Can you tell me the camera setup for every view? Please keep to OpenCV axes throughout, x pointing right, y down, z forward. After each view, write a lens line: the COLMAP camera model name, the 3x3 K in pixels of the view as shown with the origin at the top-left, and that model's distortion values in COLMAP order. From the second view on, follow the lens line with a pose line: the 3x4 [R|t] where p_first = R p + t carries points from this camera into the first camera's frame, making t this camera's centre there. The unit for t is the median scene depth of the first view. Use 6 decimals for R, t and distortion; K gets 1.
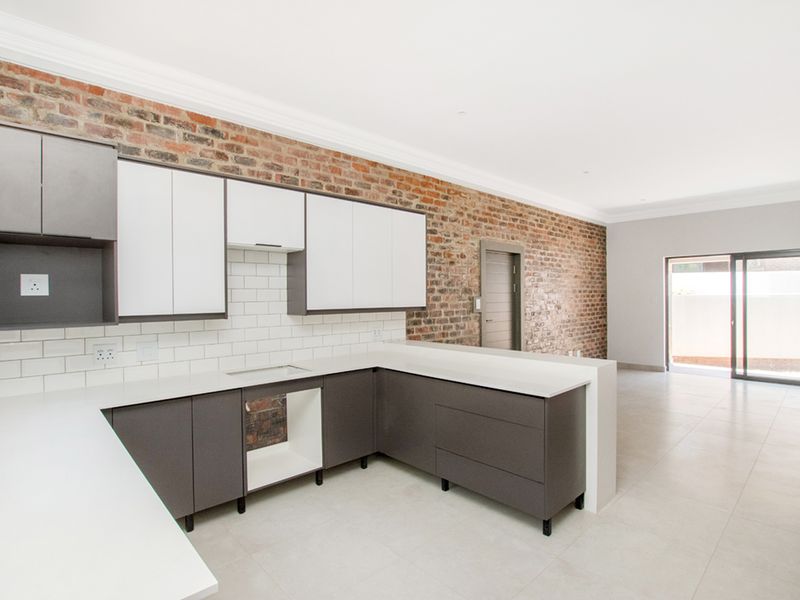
lens RADIAL K [[415.8, 0, 404.6], [0, 415.8, 293.2], [0, 0, 1]] dist [-0.034844, 0.002937]
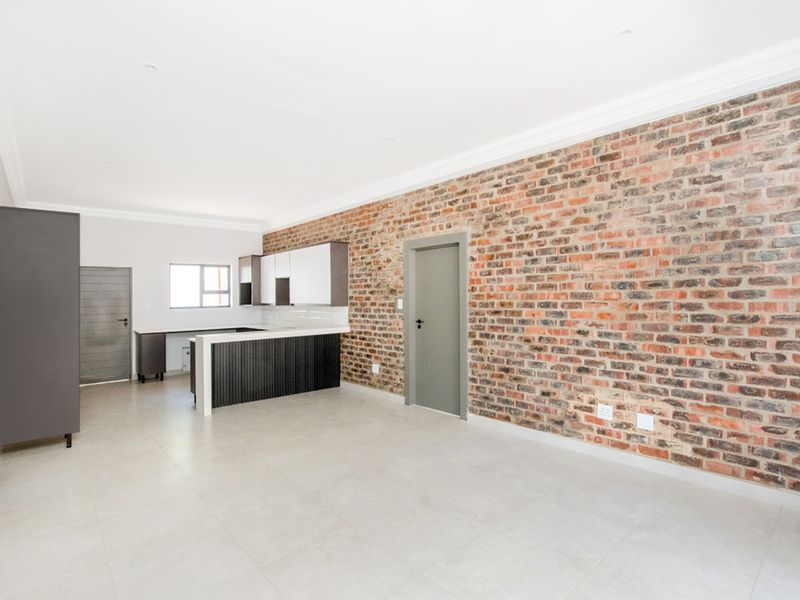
lens RADIAL K [[415.8, 0, 409.1], [0, 415.8, 292.3], [0, 0, 1]] dist [-0.034844, 0.002937]
pose [[-0.024248, -0.004118, -0.999697, 1.400120], [0.020021, 0.999789, -0.004604, 0.002646], [0.999505, -0.020127, -0.024160, 1.200256]]
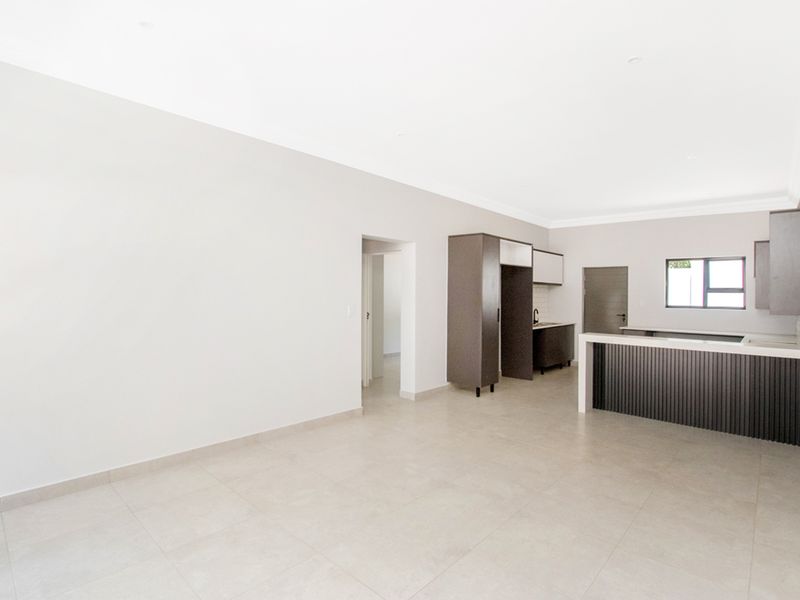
lens RADIAL K [[415.8, 0, 405.9], [0, 415.8, 293.7], [0, 0, 1]] dist [-0.034844, 0.002937]
pose [[-0.996918, -0.006562, -0.078173, 0.878597], [-0.006326, 0.999975, -0.003269, 0.001013], [0.078193, -0.002765, -0.996934, 1.702685]]
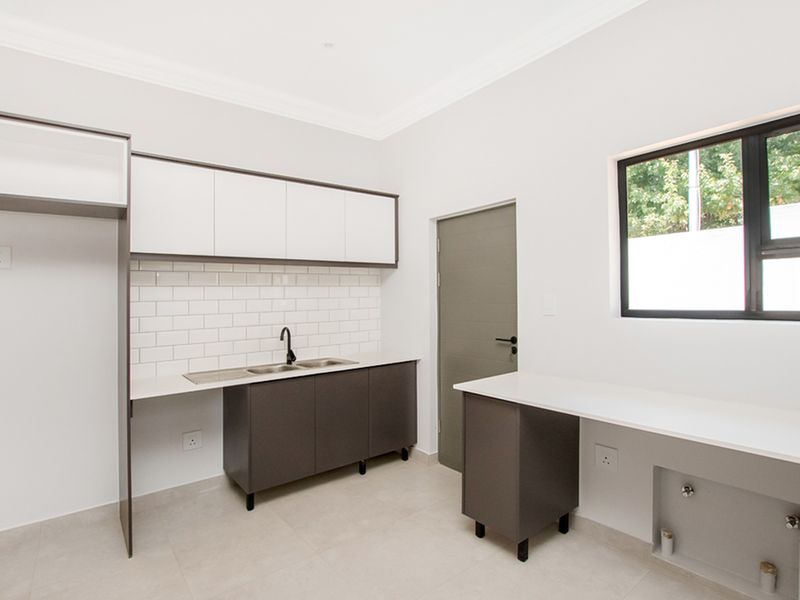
lens RADIAL K [[415.8, 0, 423.4], [0, 415.8, 298.4], [0, 0, 1]] dist [-0.034844, 0.002937]
pose [[-0.991695, 0.024094, 0.126336, -0.093363], [0.022893, 0.999678, -0.010947, 0.022127], [-0.126559, -0.007964, -0.991927, 0.698828]]
